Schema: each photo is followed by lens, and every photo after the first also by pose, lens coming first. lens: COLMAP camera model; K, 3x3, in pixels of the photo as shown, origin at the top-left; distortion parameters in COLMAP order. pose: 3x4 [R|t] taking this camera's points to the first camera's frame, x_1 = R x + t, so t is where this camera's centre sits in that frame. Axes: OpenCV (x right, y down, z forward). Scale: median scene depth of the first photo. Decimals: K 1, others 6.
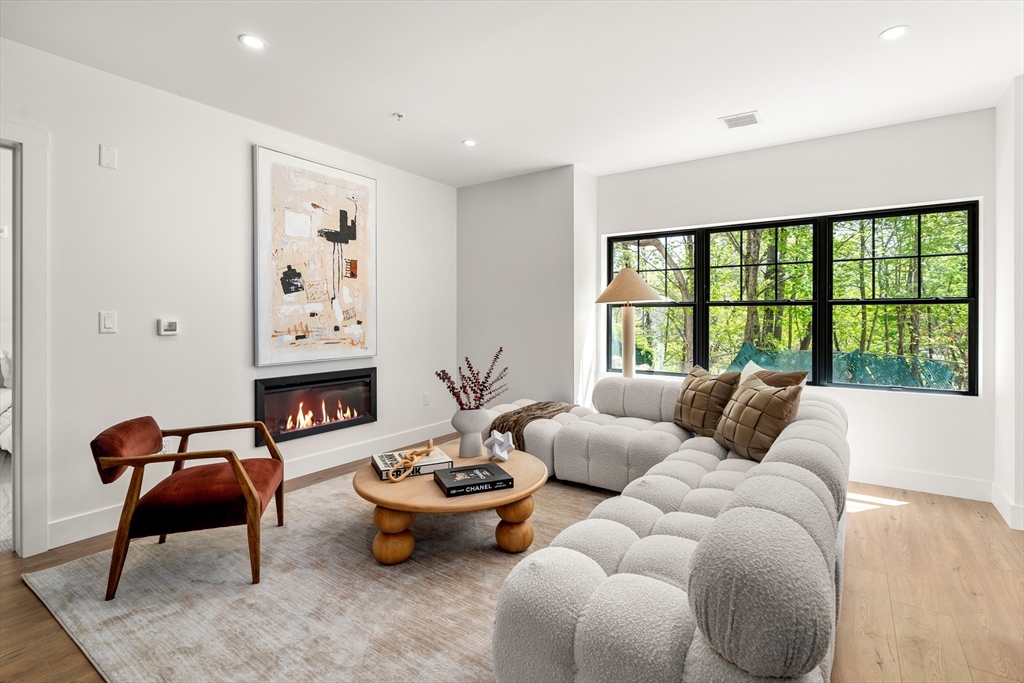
lens RADIAL K [[482.5, 0, 527.3], [0, 482.5, 318.7], [0, 0, 1]] dist [-0.004963, -0.000329]
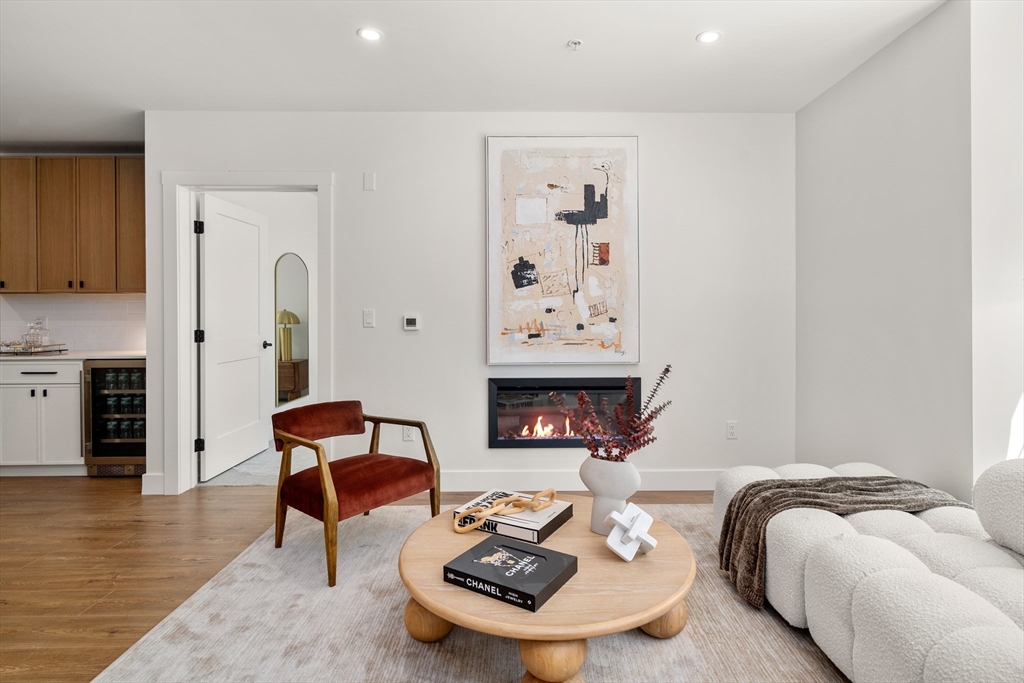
lens RADIAL K [[525.0, 0, 528.9], [0, 525.0, 311.3], [0, 0, 1]] dist [0.000582, 0.000429]
pose [[0.560052, -0.004360, -0.828446, 0.325287], [0.000799, 0.999989, -0.004722, -0.002592], [0.828457, 0.001982, 0.560049, 0.433126]]
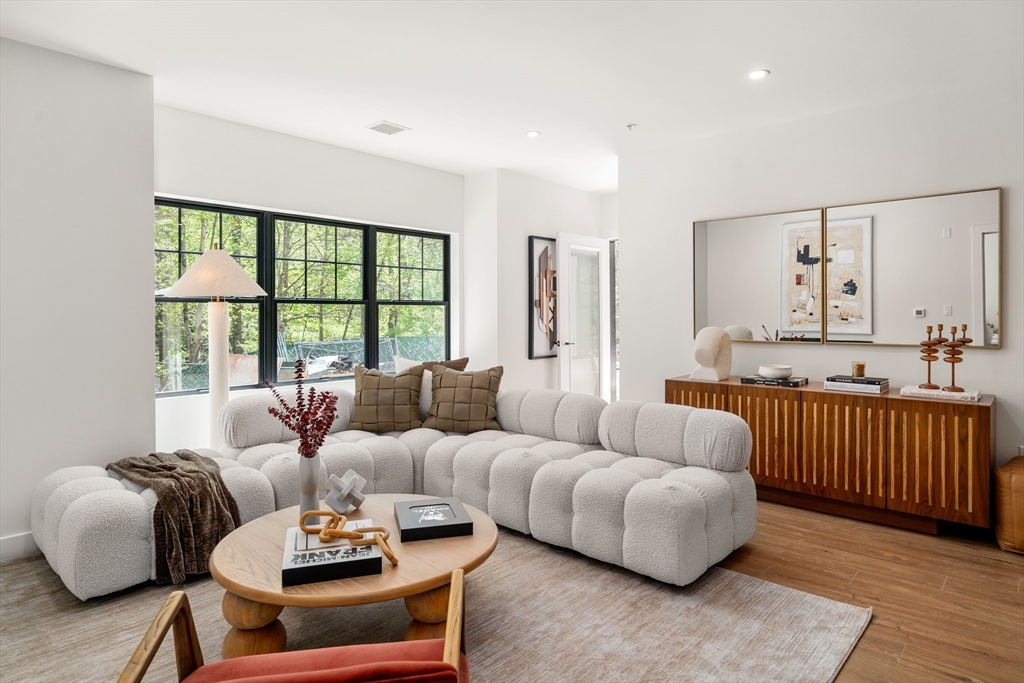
lens RADIAL K [[591.9, 0, 534.1], [0, 591.9, 310.0], [0, 0, 1]] dist [0.003093, -0.000033]
pose [[0.121596, 0.005641, 0.992564, -0.735082], [0.008422, 0.999942, -0.006715, -0.003117], [-0.992544, 0.009176, 0.121541, 0.486592]]
